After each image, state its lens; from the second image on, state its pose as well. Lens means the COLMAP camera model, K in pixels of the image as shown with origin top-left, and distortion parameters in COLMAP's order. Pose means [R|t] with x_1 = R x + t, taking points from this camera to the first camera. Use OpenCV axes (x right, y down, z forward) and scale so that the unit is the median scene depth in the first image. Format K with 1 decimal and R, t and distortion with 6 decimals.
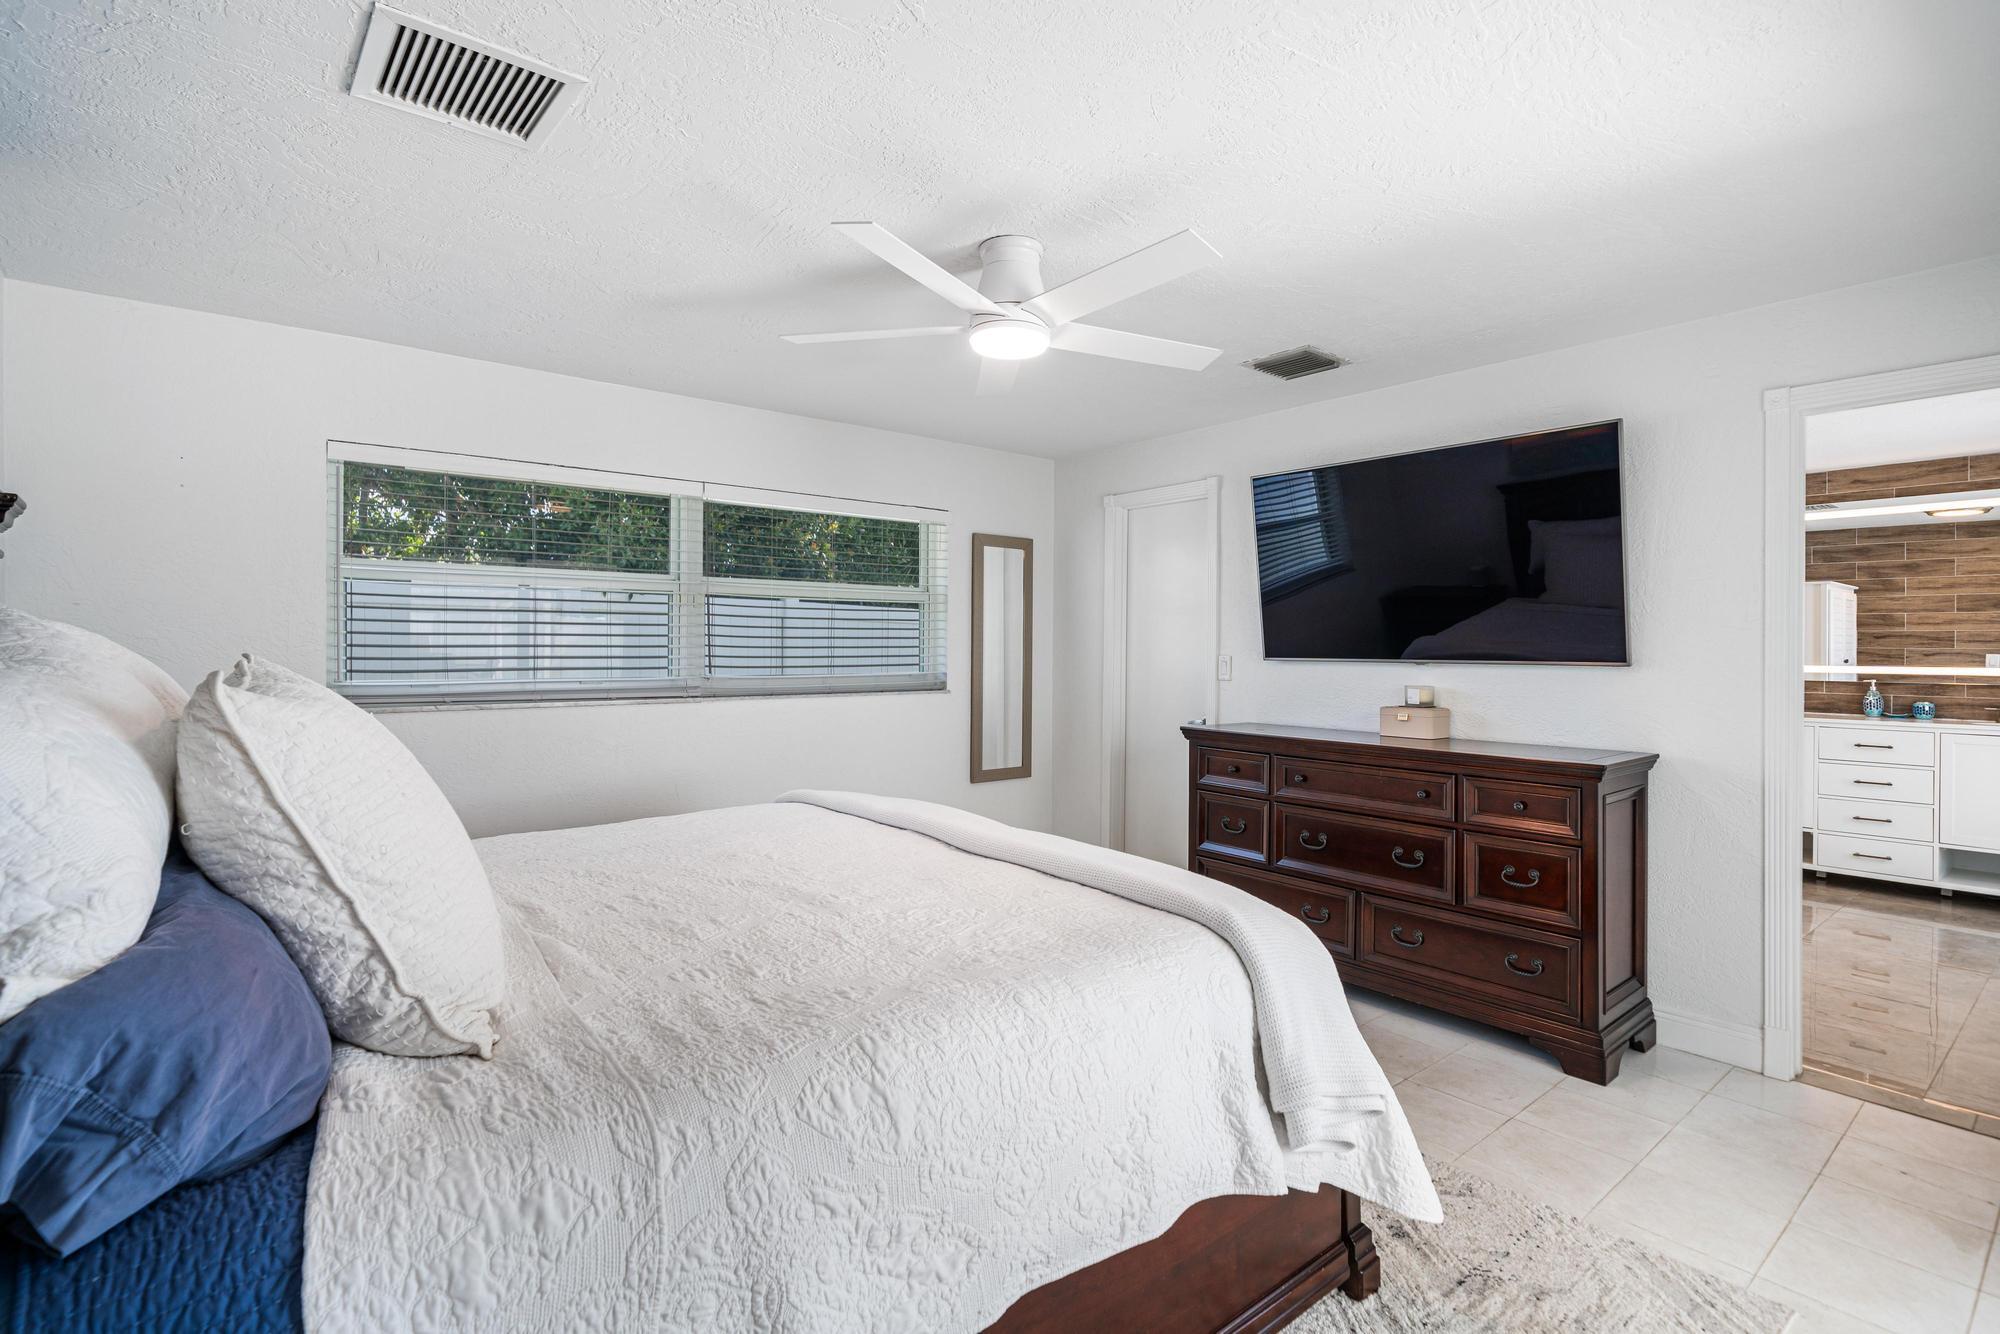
lens RADIAL K [[961.4, 0, 1000.9], [0, 961.4, 653.2], [0, 0, 1]] dist [-0.000911, -0.000569]
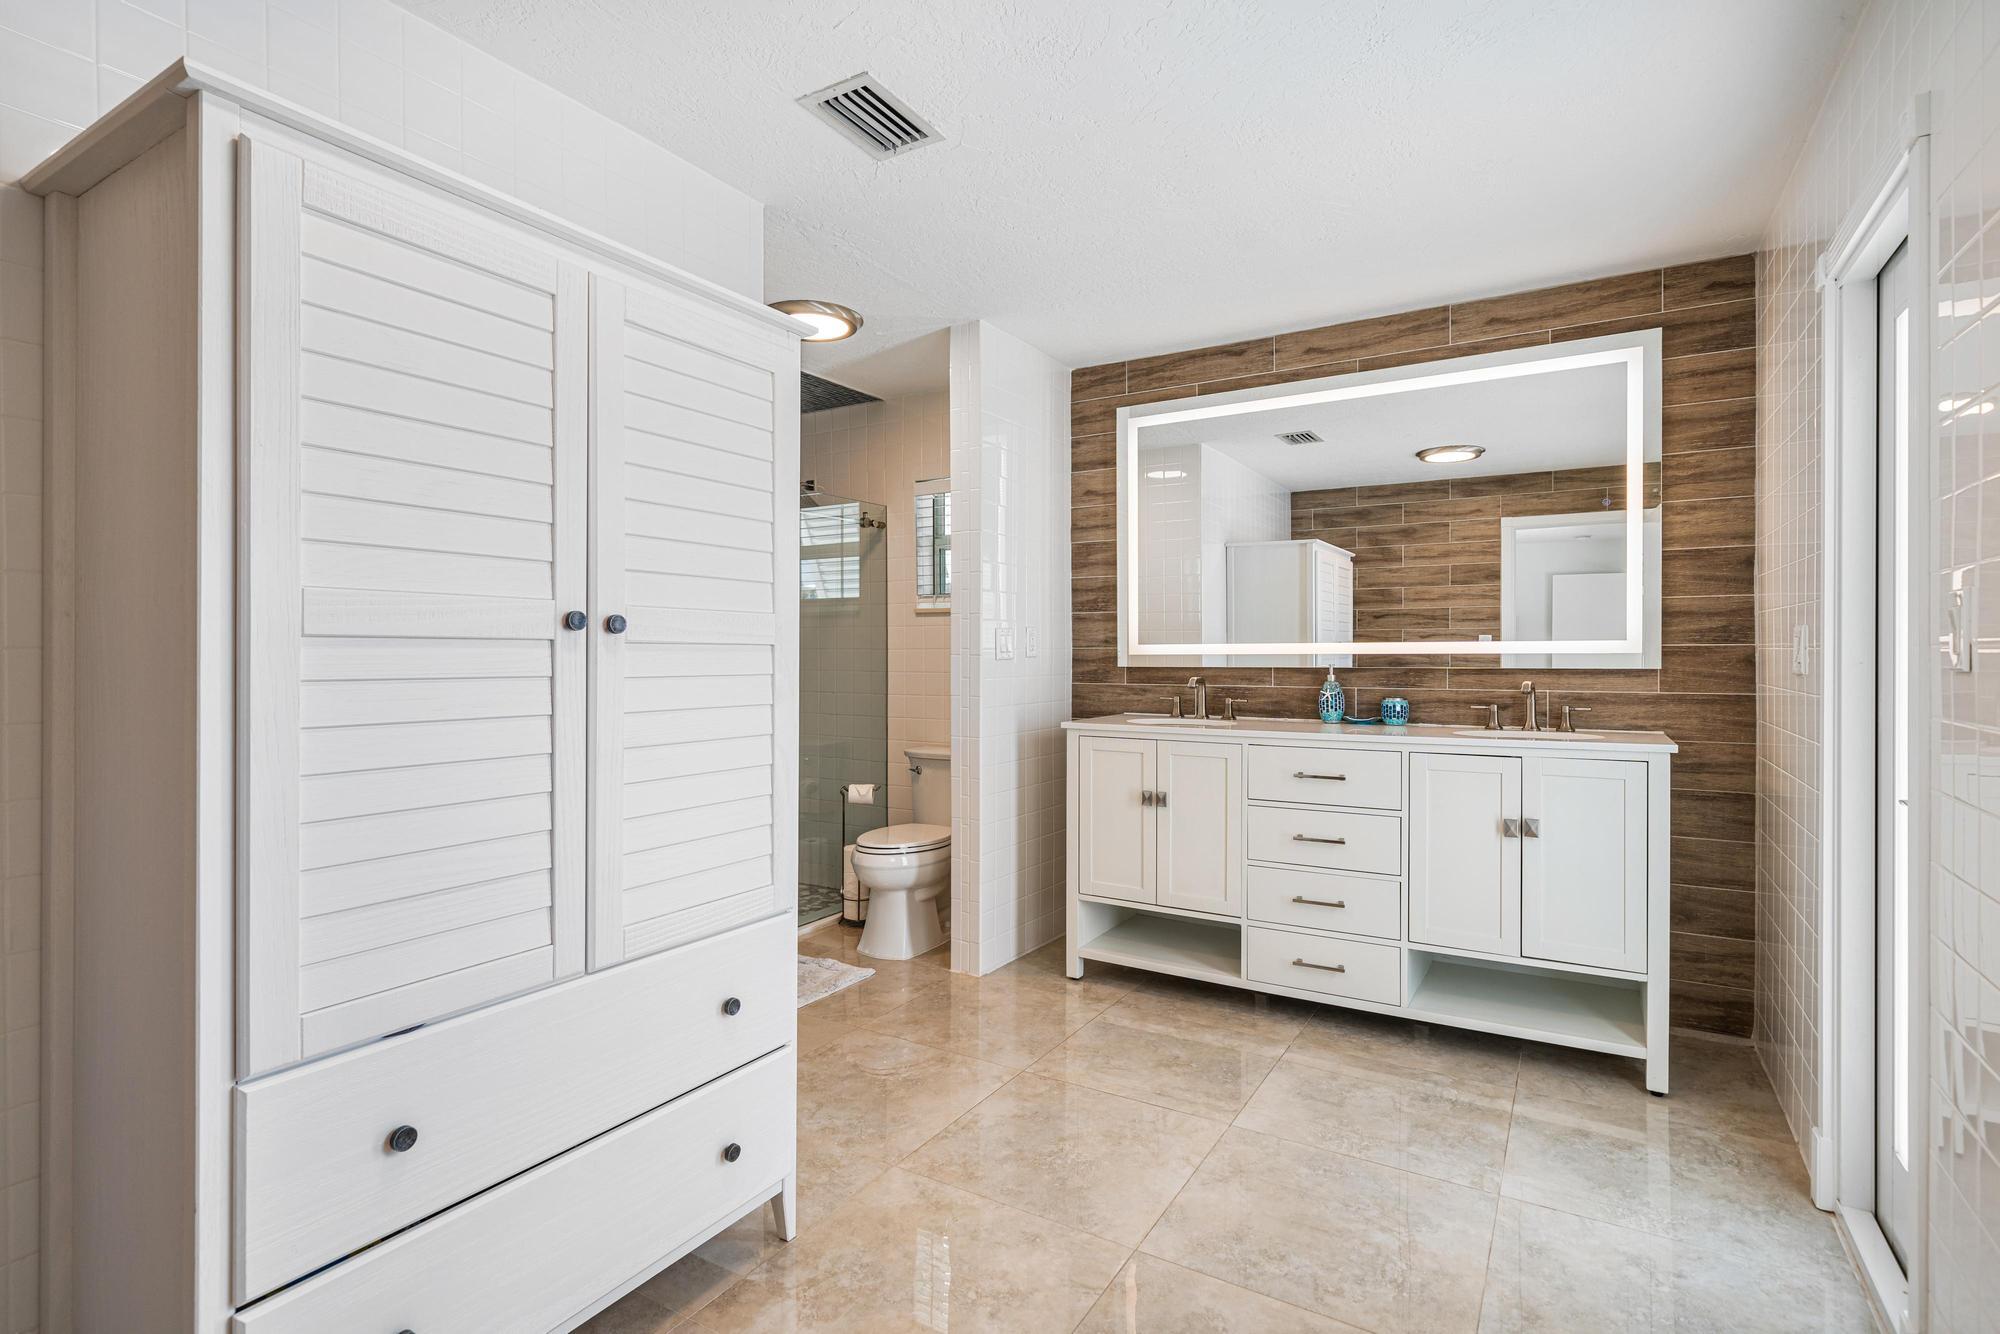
lens RADIAL K [[961.4, 0, 999.4], [0, 961.4, 664.5], [0, 0, 1]] dist [-0.000911, -0.000569]
pose [[0.946081, -0.012883, 0.323673, 0.383406], [0.010780, 0.999908, 0.008290, 0.015760], [-0.323749, -0.004354, 0.946133, 0.365822]]
